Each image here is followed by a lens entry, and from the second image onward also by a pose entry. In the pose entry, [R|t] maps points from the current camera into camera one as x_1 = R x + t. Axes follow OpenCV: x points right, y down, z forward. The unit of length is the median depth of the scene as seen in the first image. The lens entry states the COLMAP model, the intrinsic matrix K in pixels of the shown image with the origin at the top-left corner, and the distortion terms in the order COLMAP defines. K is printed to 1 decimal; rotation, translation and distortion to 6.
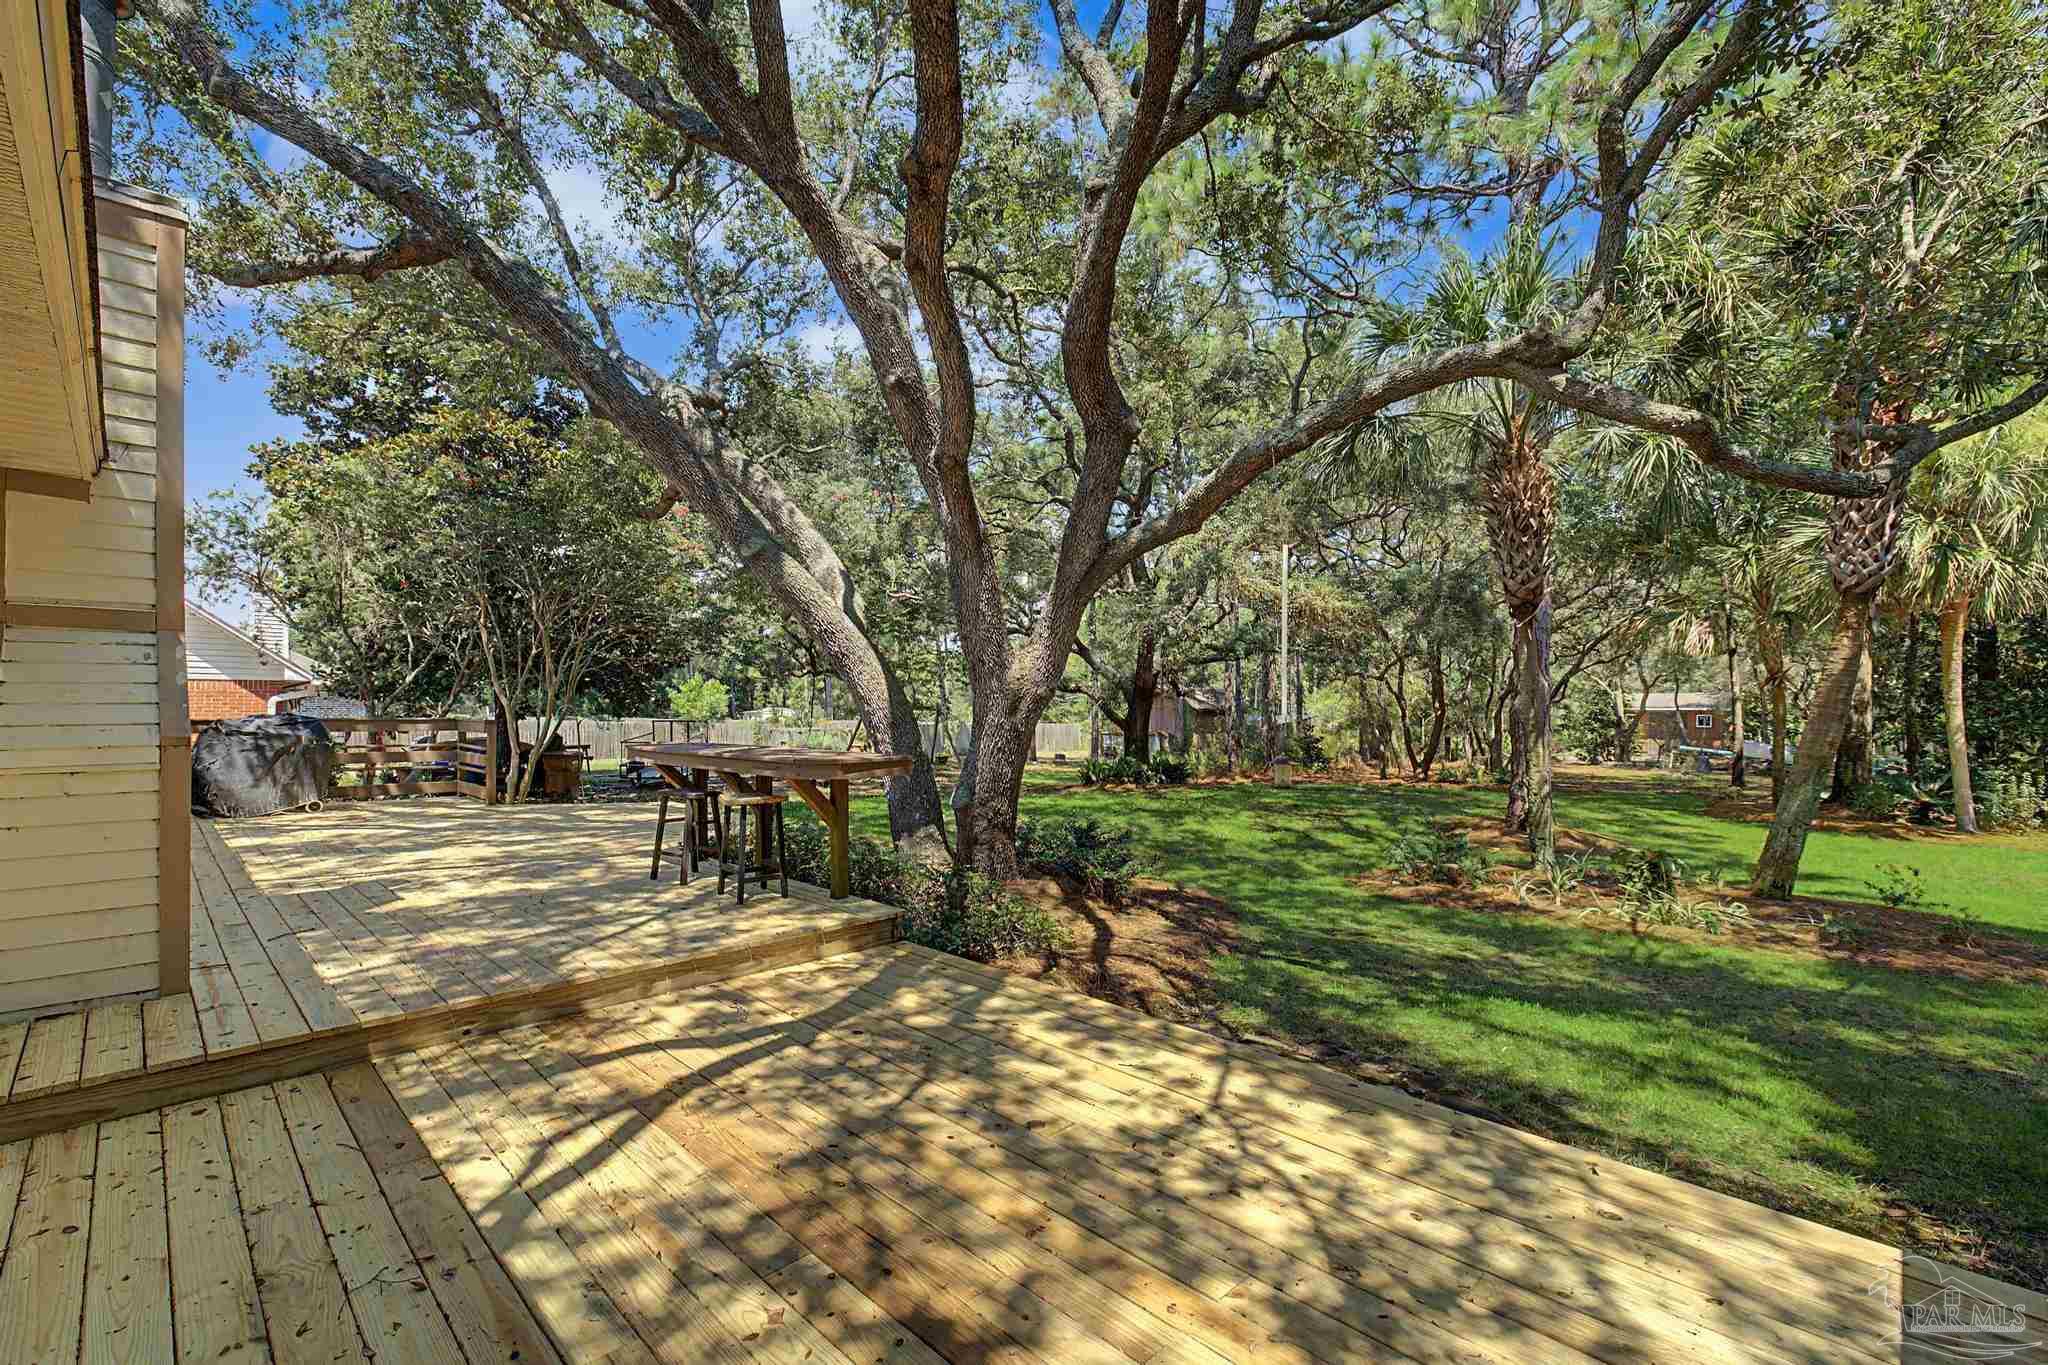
lens RADIAL K [[890.2, 0, 1002.6], [0, 890.2, 710.3], [0, 0, 1]] dist [0.001105, -0.000539]
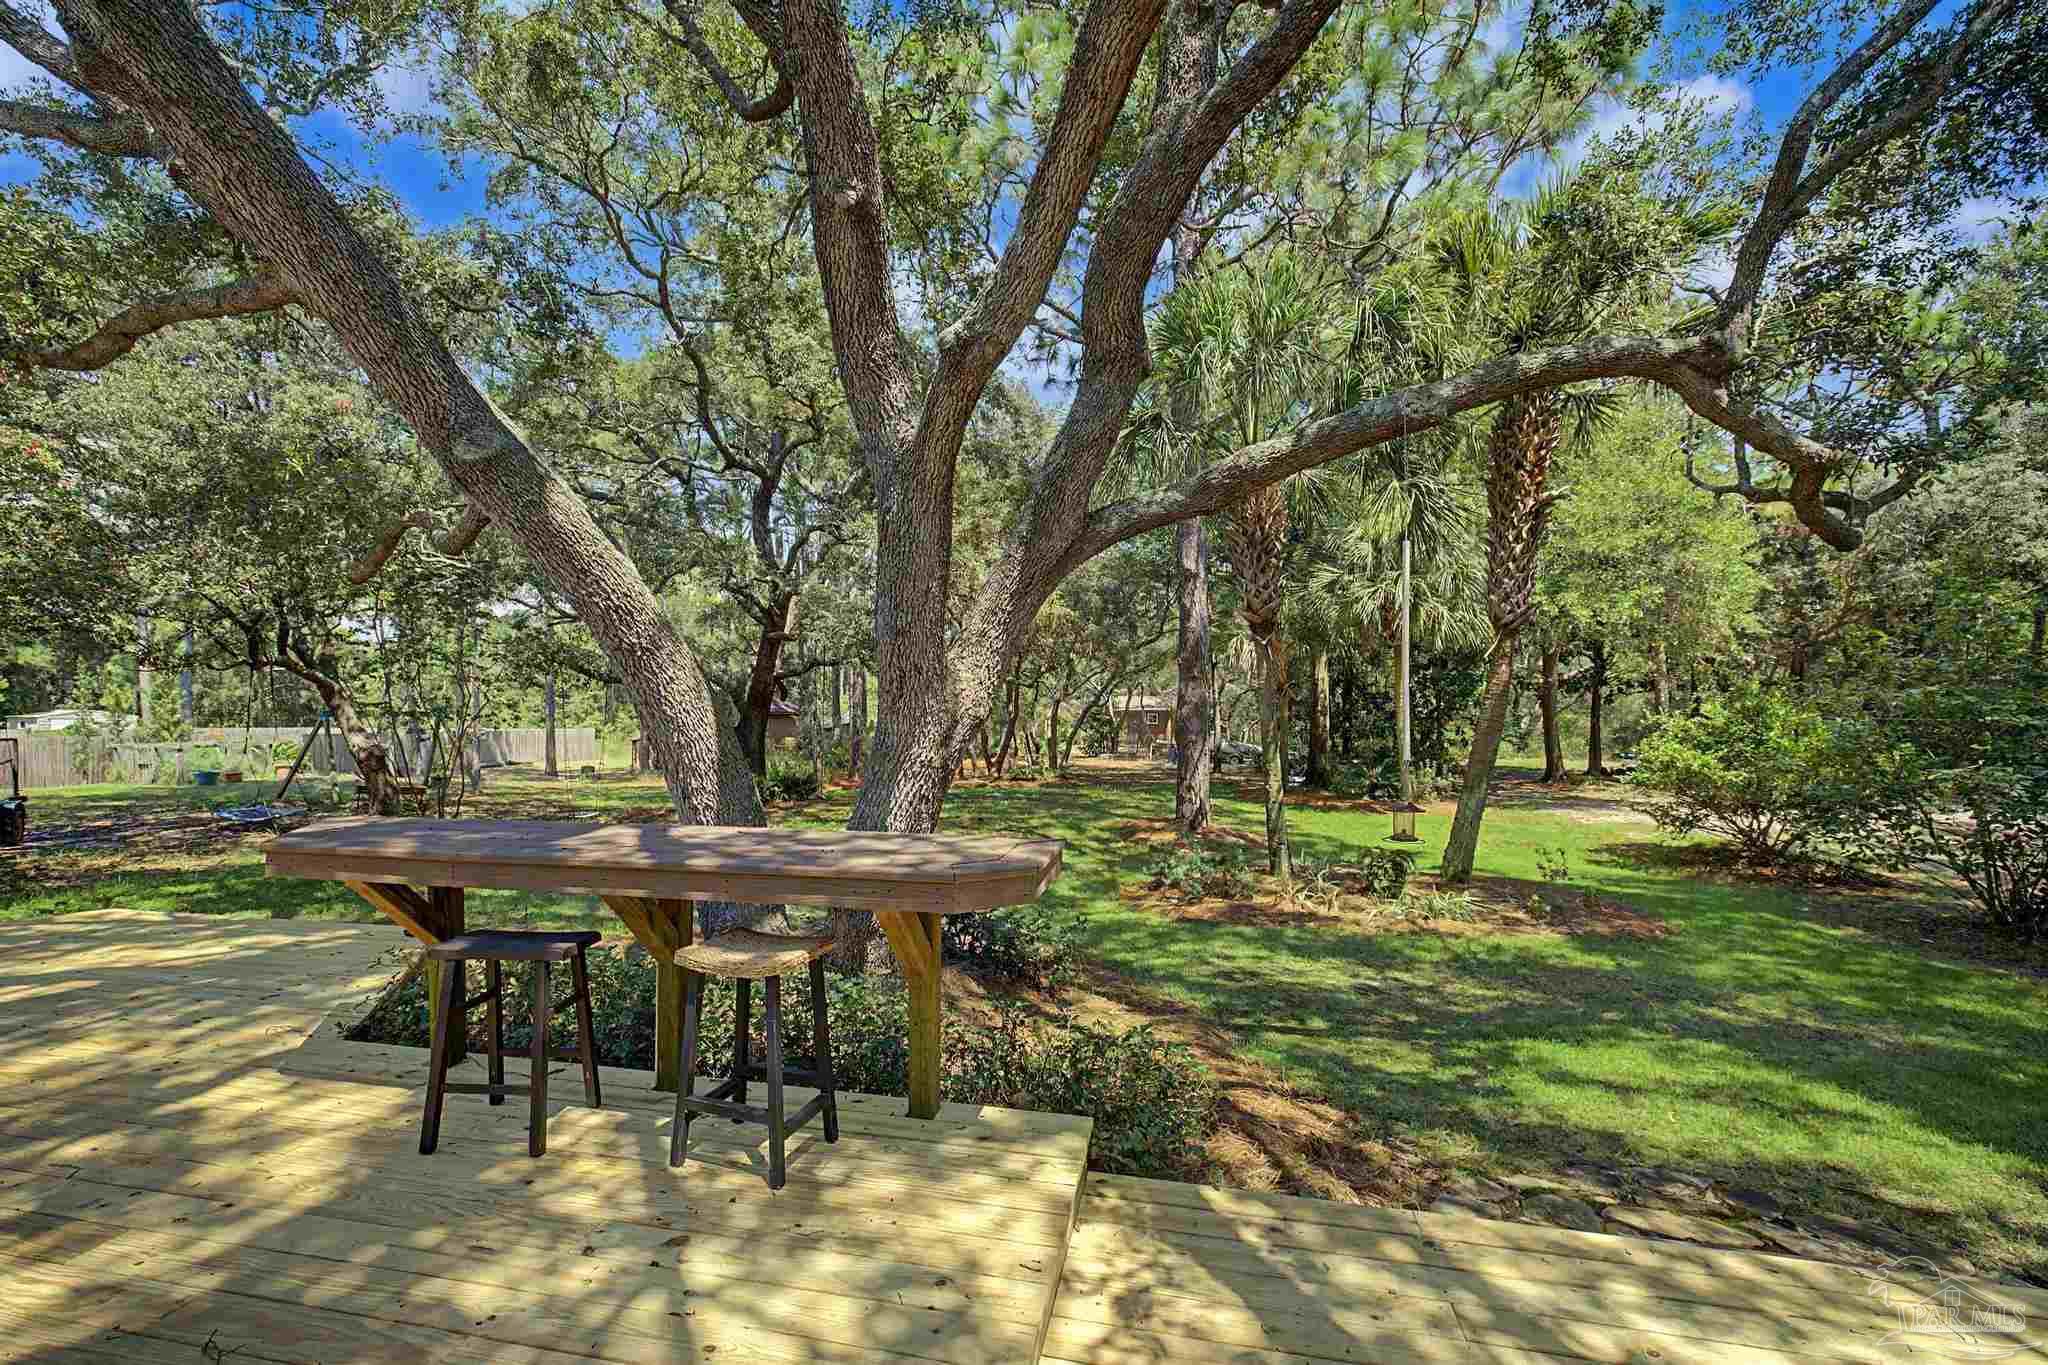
lens RADIAL K [[890.2, 0, 1011.5], [0, 890.2, 720.2], [0, 0, 1]] dist [0.001105, -0.000539]
pose [[0.841167, -0.010707, 0.540670, -0.174736], [0.003205, 0.999885, 0.014815, -0.014795], [-0.540766, -0.010730, 0.841104, 0.209567]]
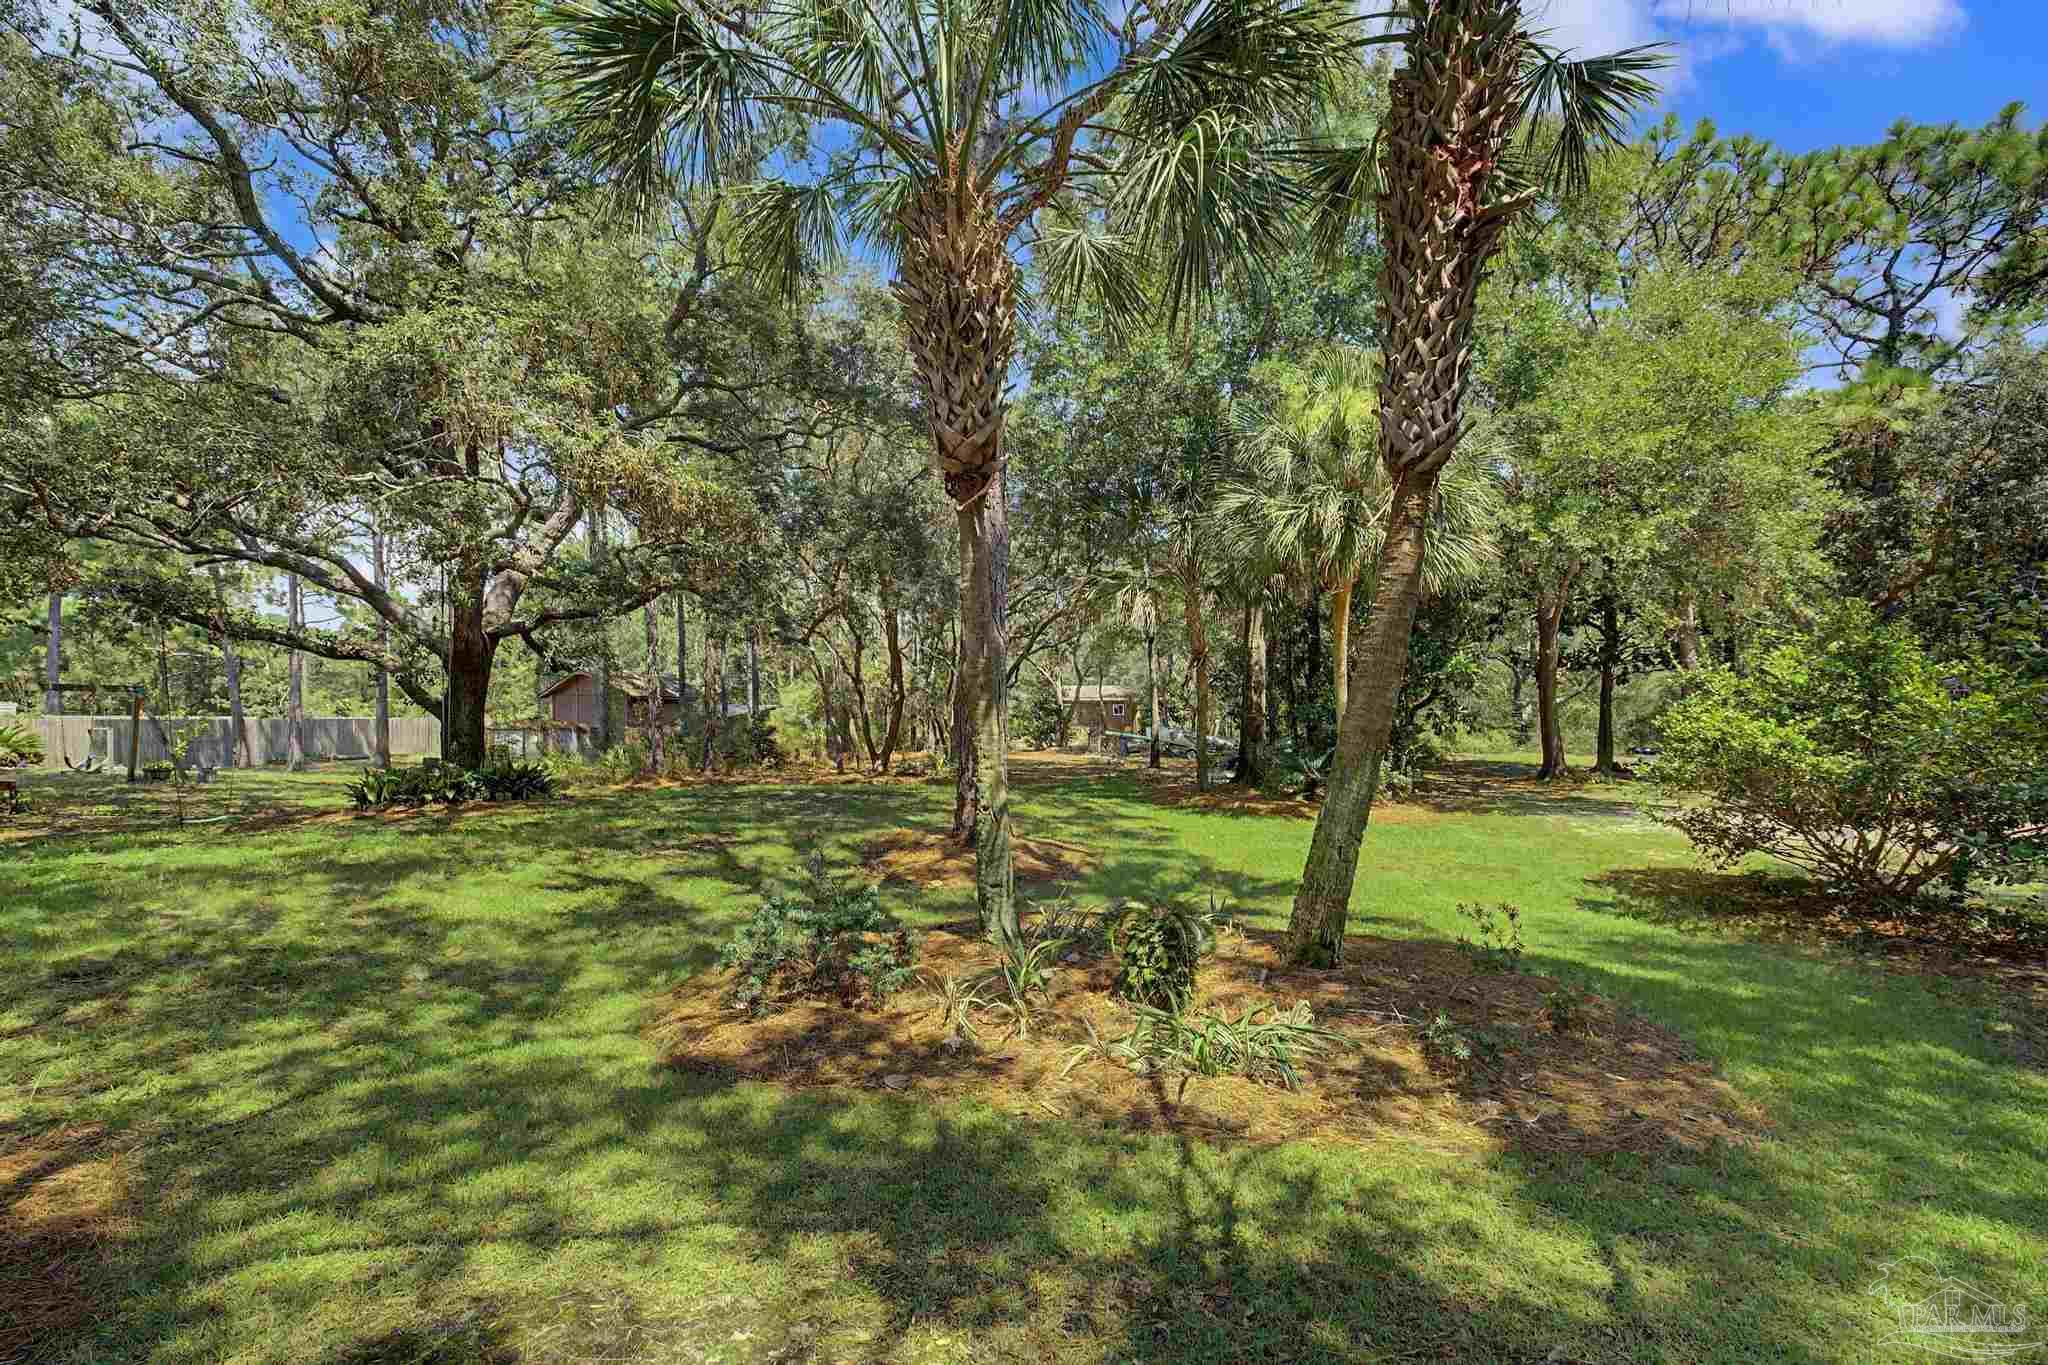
lens RADIAL K [[890.2, 0, 1008.3], [0, 890.2, 728.9], [0, 0, 1]] dist [0.001105, -0.000539]
pose [[0.848840, -0.015099, 0.528434, 0.231222], [0.001379, 0.999652, 0.026347, 0.021524], [-0.528648, -0.021636, 0.848565, 0.379925]]
